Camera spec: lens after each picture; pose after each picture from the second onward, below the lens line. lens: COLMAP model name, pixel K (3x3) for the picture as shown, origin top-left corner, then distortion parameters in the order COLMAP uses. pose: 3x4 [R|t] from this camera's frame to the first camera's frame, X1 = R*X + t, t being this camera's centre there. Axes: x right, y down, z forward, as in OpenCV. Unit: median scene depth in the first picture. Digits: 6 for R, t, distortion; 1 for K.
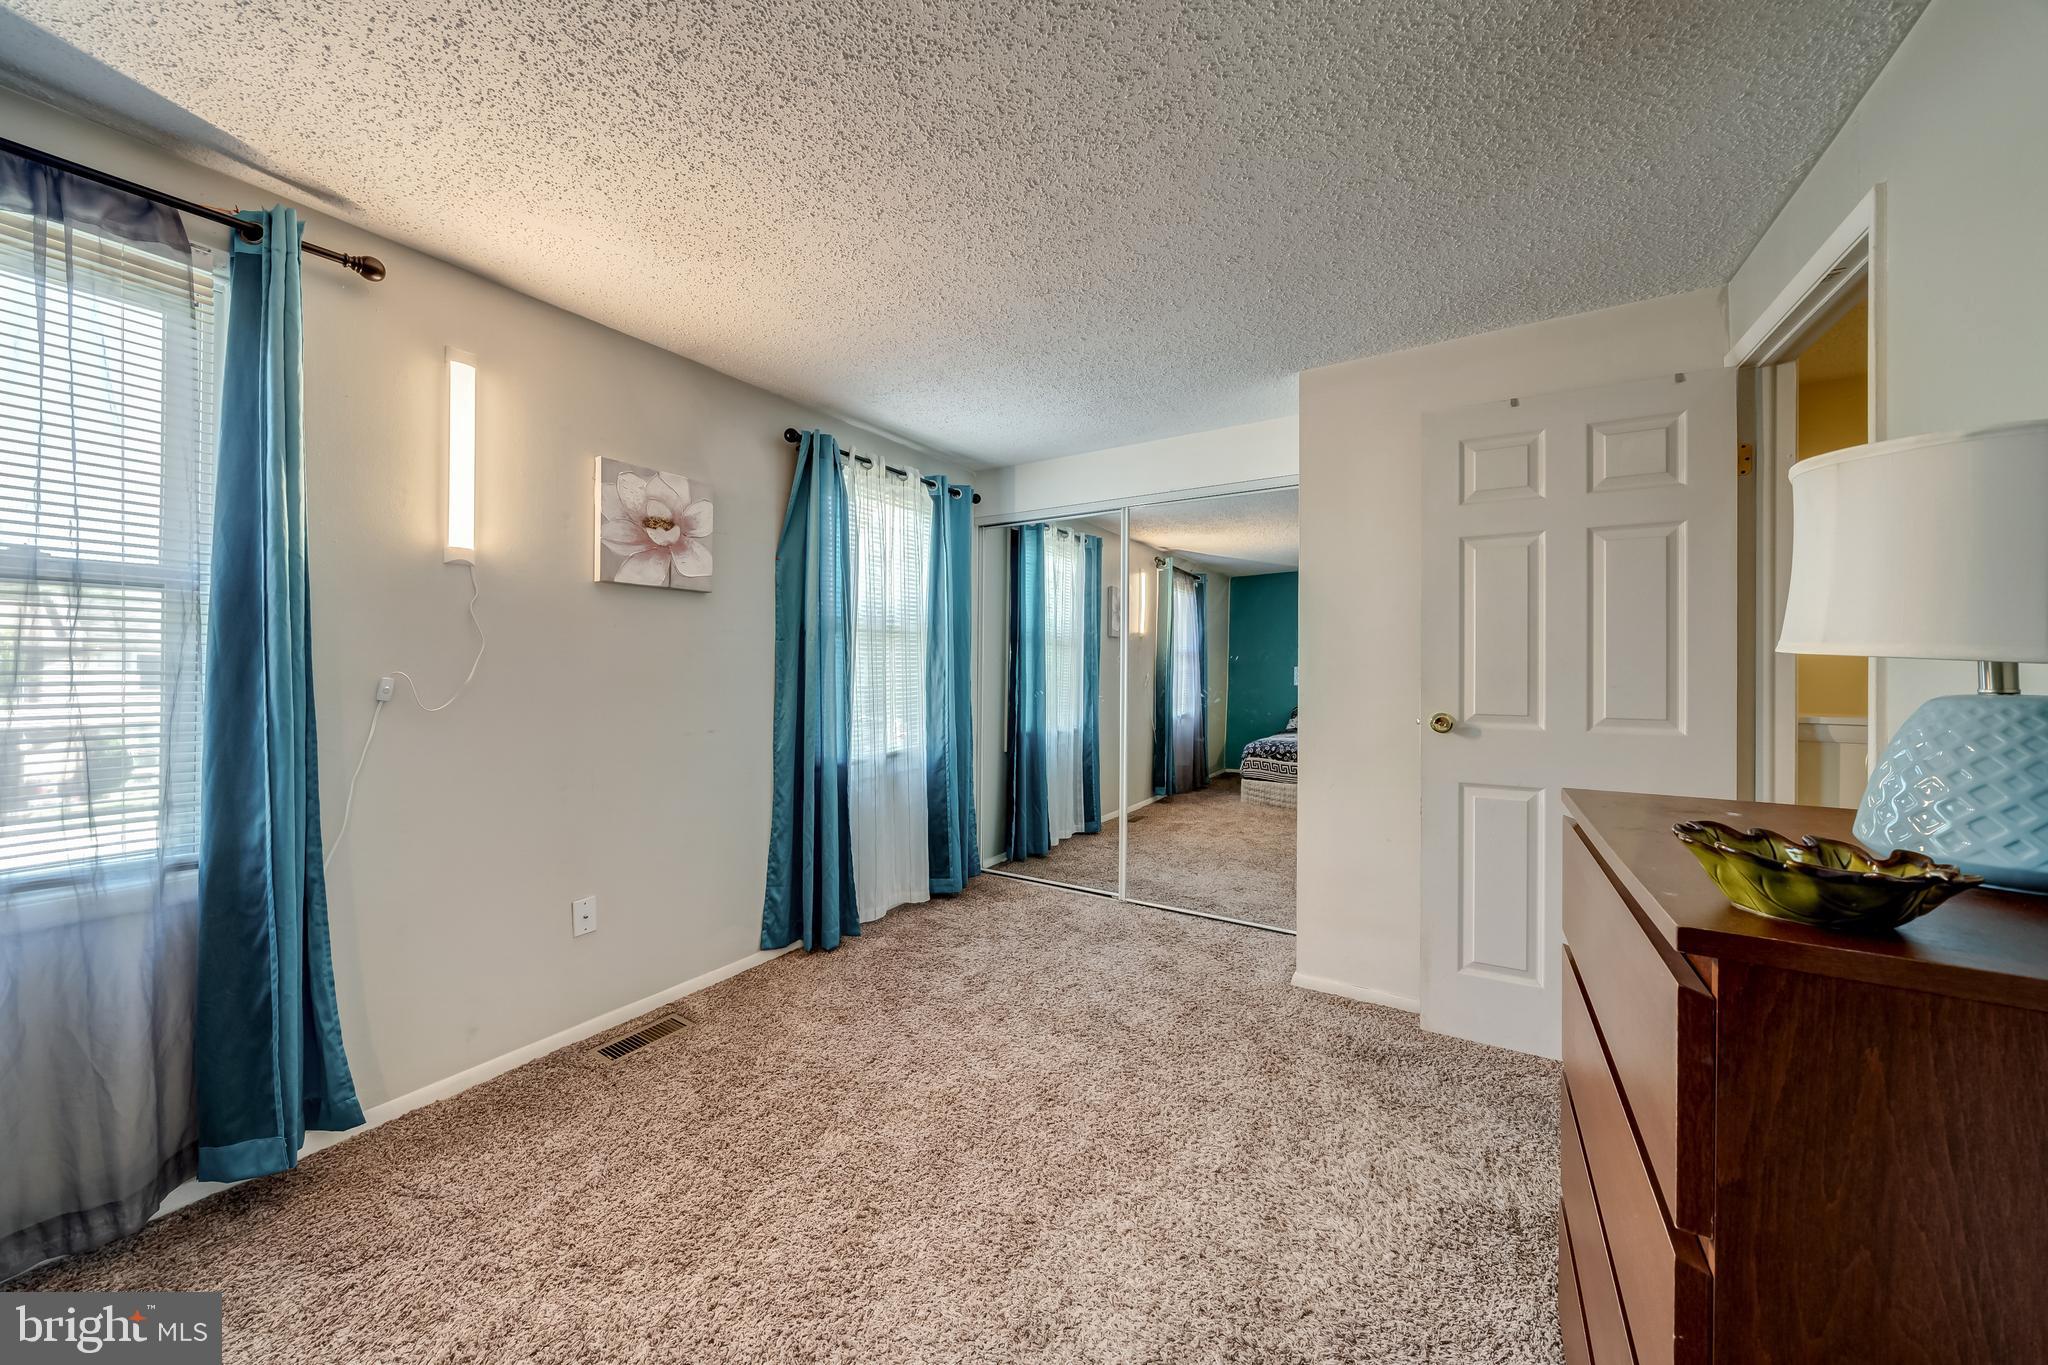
lens RADIAL K [[695.5, 0, 1018.2], [0, 695.5, 663.2], [0, 0, 1]] dist [-0.000239, 0.000037]
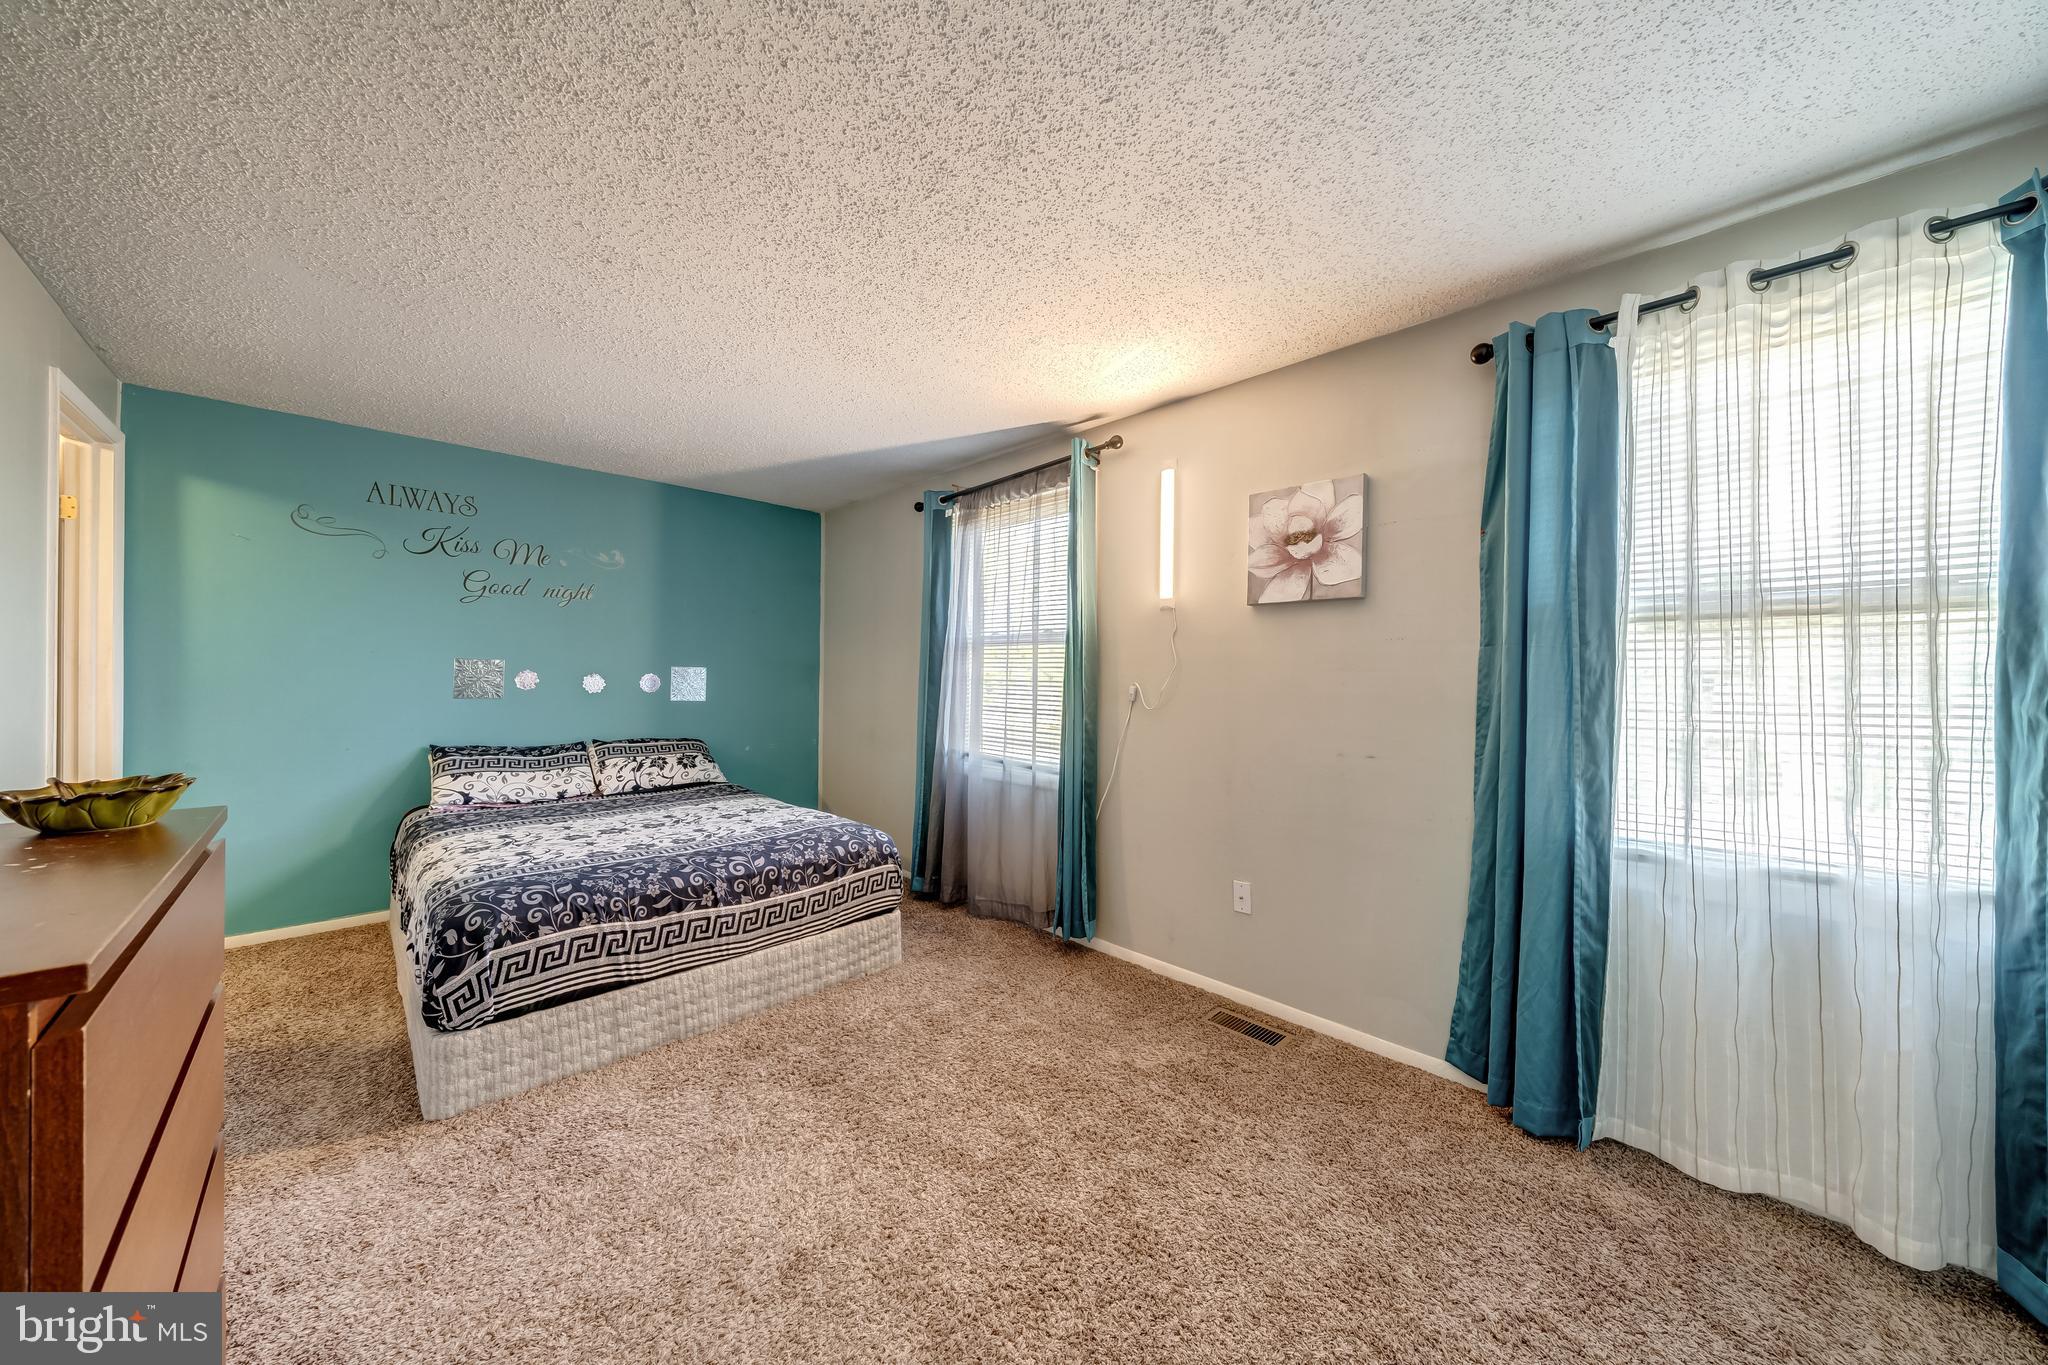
lens RADIAL K [[692.6, 0, 1024.1], [0, 692.6, 675.4], [0, 0, 1]] dist [-0.005218, -0.000030]
pose [[-0.224167, -0.005976, -0.974532, 0.525807], [-0.006712, 0.999967, -0.004588, 0.003691], [0.974528, 0.005513, -0.224199, 0.820130]]
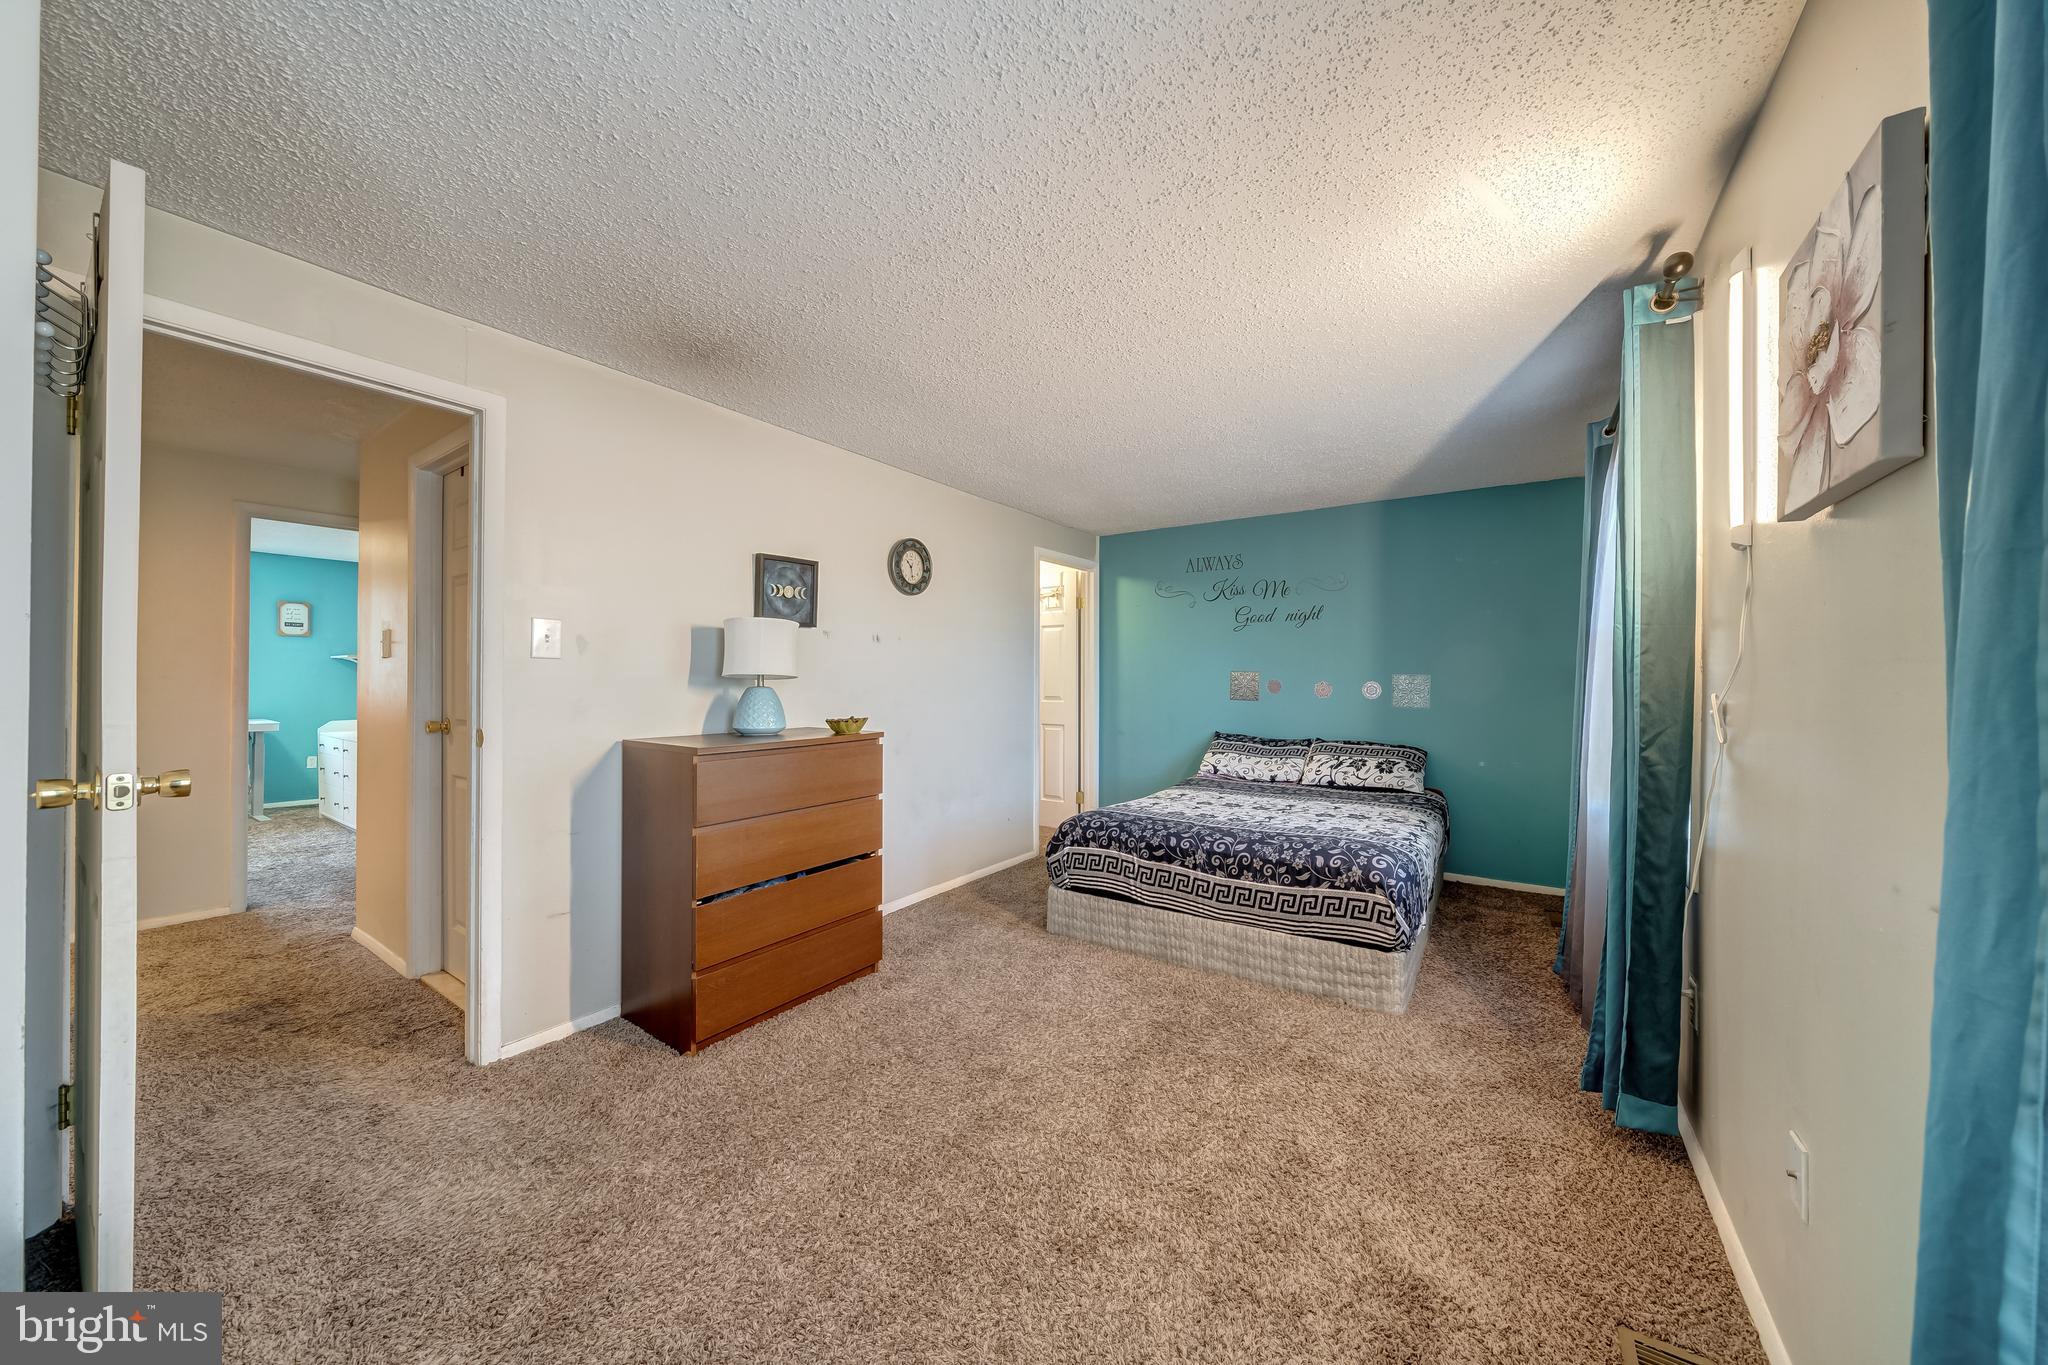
lens RADIAL K [[692.6, 0, 1024.1], [0, 692.6, 675.4], [0, 0, 1]] dist [-0.005218, -0.000030]
pose [[-0.999423, -0.003584, 0.033776, -0.061887], [-0.003865, 0.999959, -0.008229, 0.000379], [-0.033745, -0.008355, -0.999396, 1.389267]]
